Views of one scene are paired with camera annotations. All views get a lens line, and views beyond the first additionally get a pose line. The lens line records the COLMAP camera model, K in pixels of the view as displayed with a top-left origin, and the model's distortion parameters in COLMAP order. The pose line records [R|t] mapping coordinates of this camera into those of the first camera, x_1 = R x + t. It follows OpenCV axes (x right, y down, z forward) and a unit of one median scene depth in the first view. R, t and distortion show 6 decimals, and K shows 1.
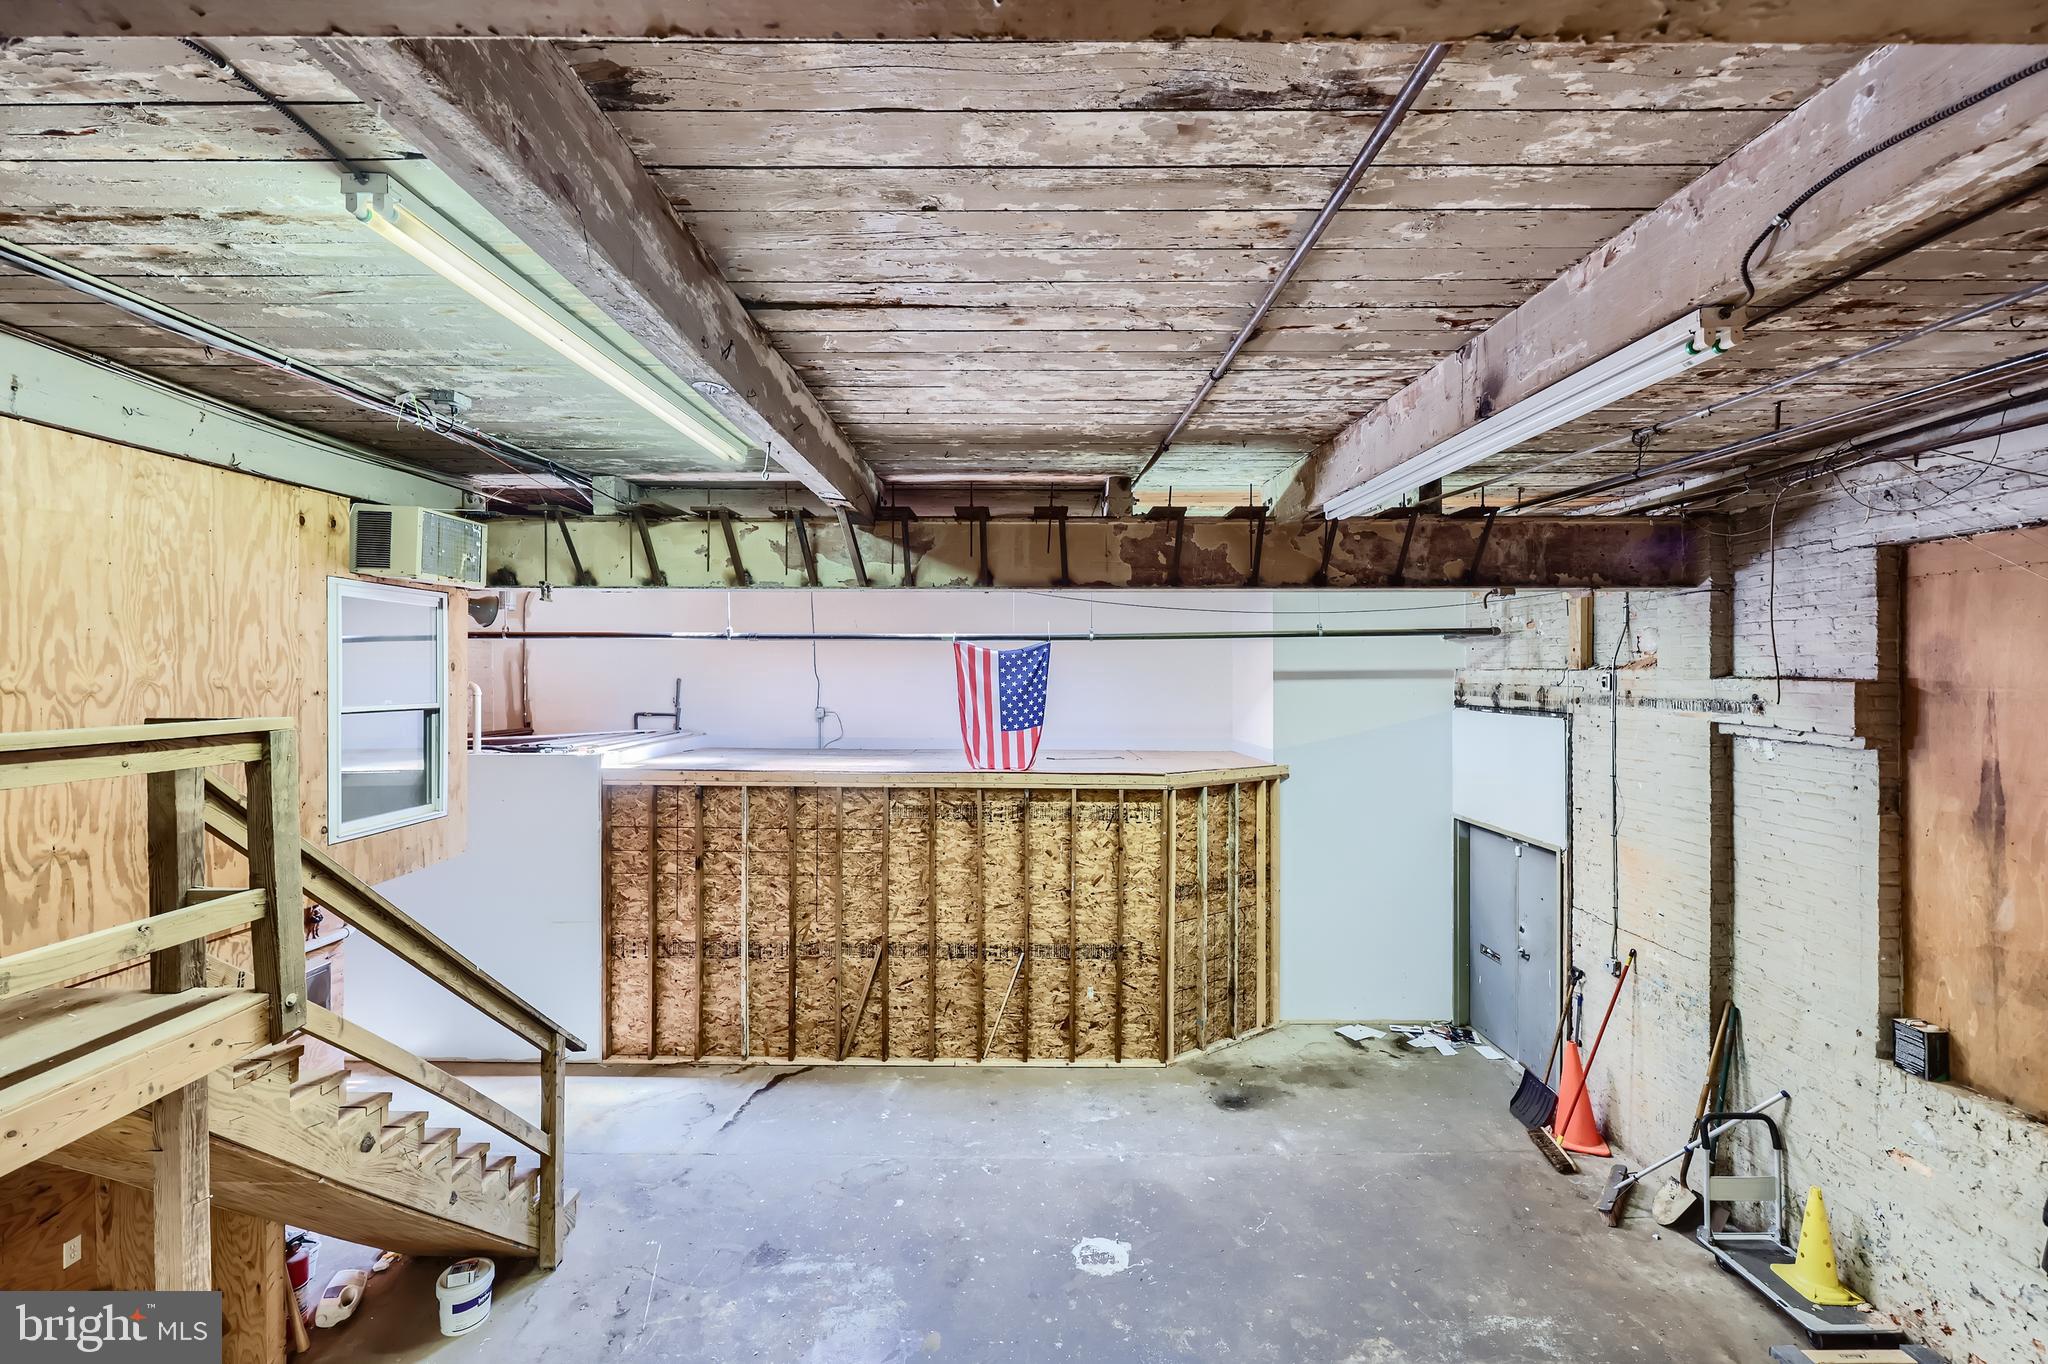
lens RADIAL K [[828.4, 0, 1020.6], [0, 828.4, 679.2], [0, 0, 1]] dist [-0.001023, 0.001553]
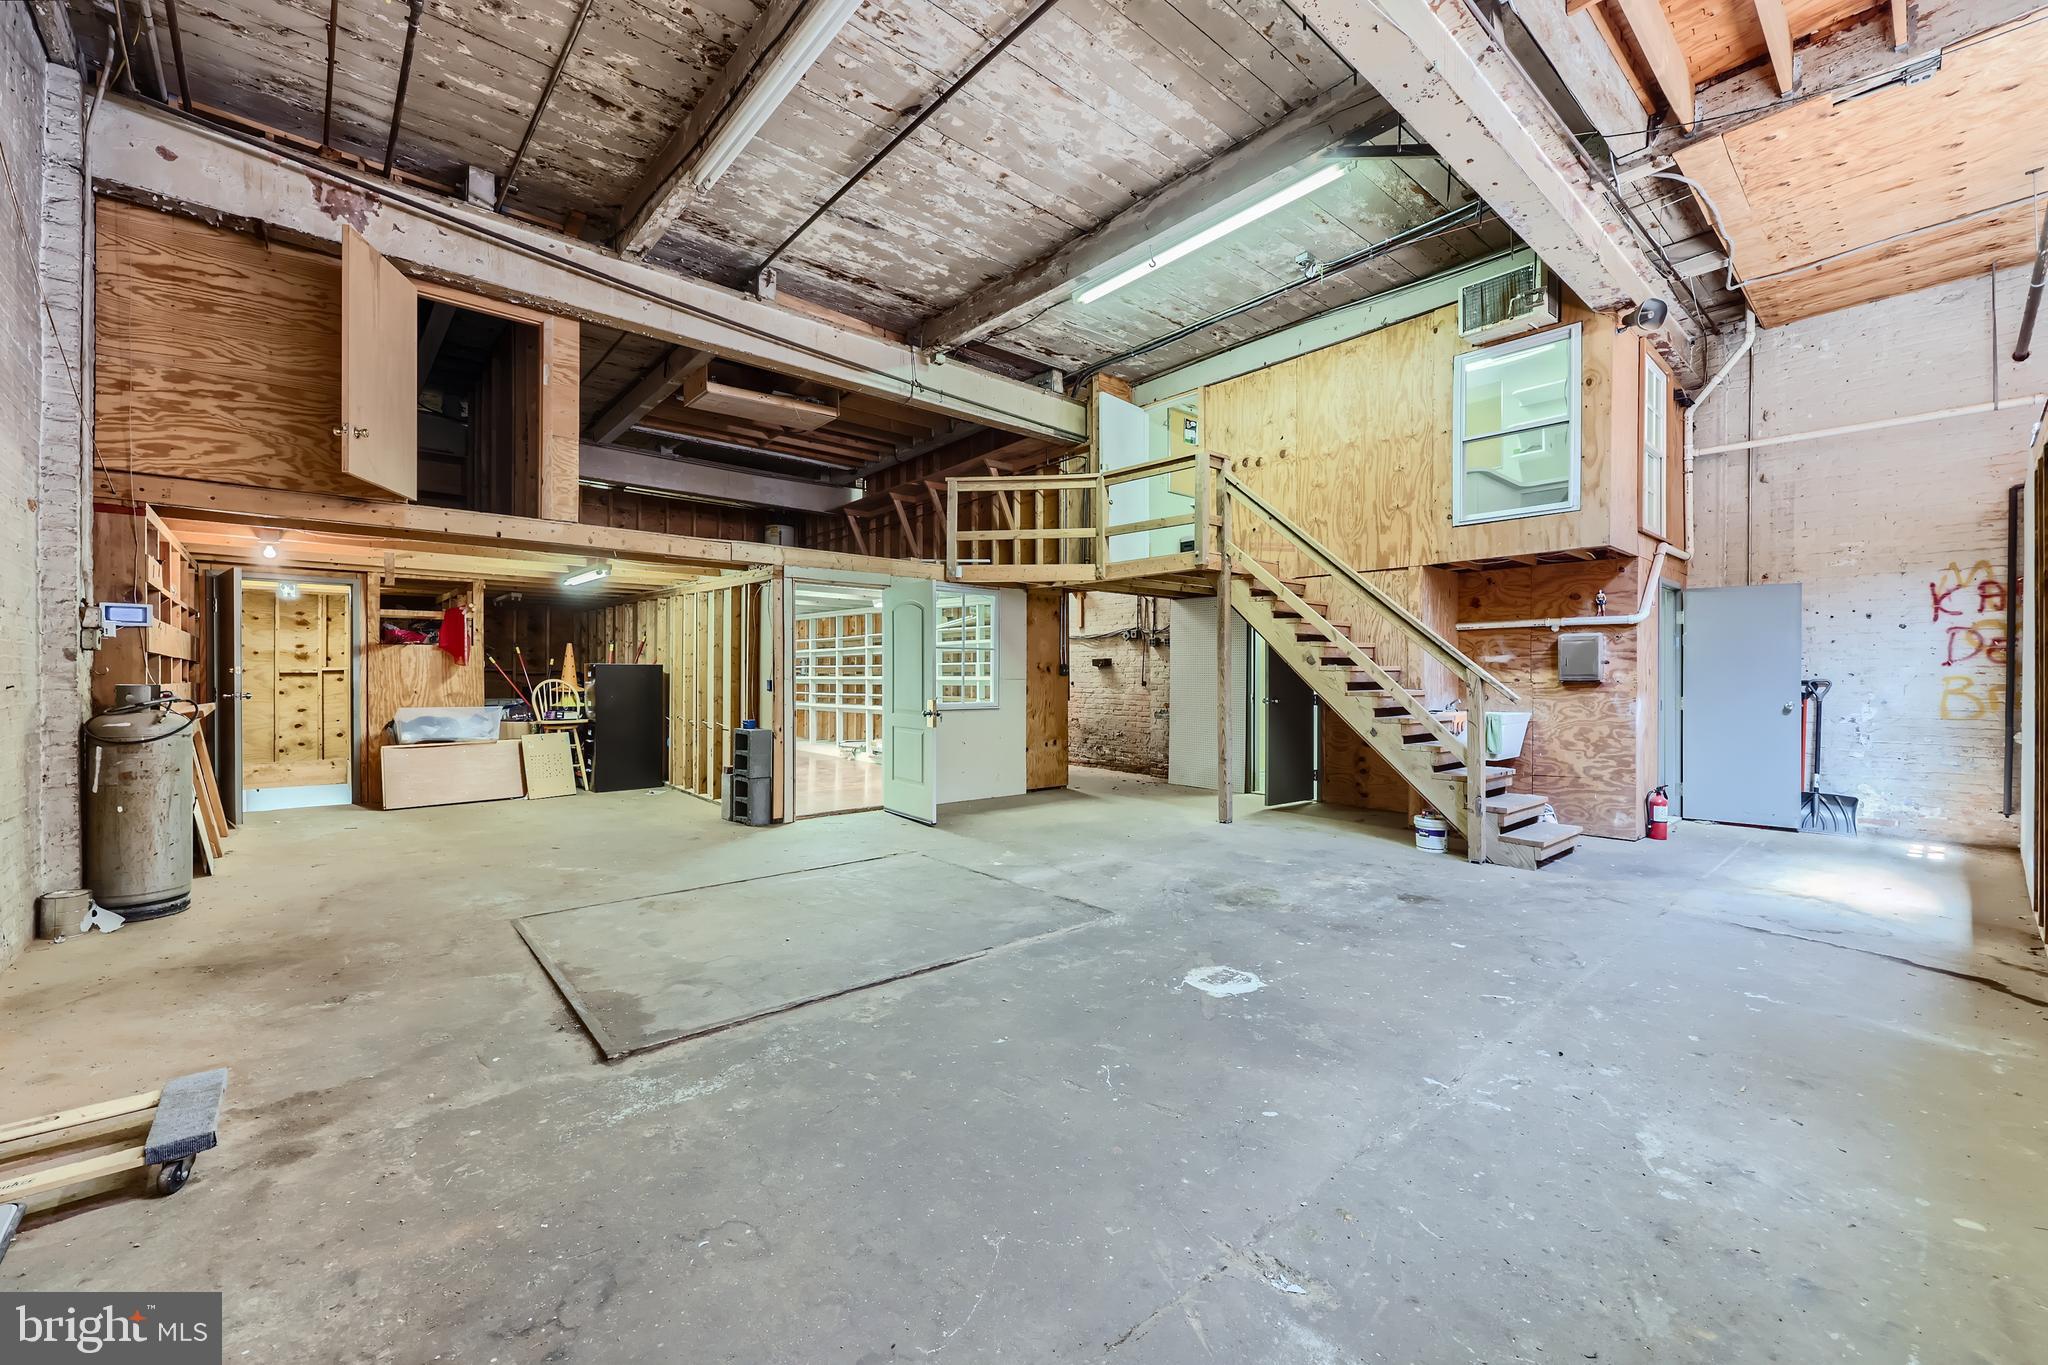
lens RADIAL K [[828.4, 0, 1023.3], [0, 828.4, 679.6], [0, 0, 1]] dist [-0.001023, 0.001553]
pose [[-0.746939, -0.000908, -0.664892, 0.478474], [-0.006724, 0.999958, 0.006189, 0.282525], [0.664858, 0.009093, -0.746914, 0.949598]]
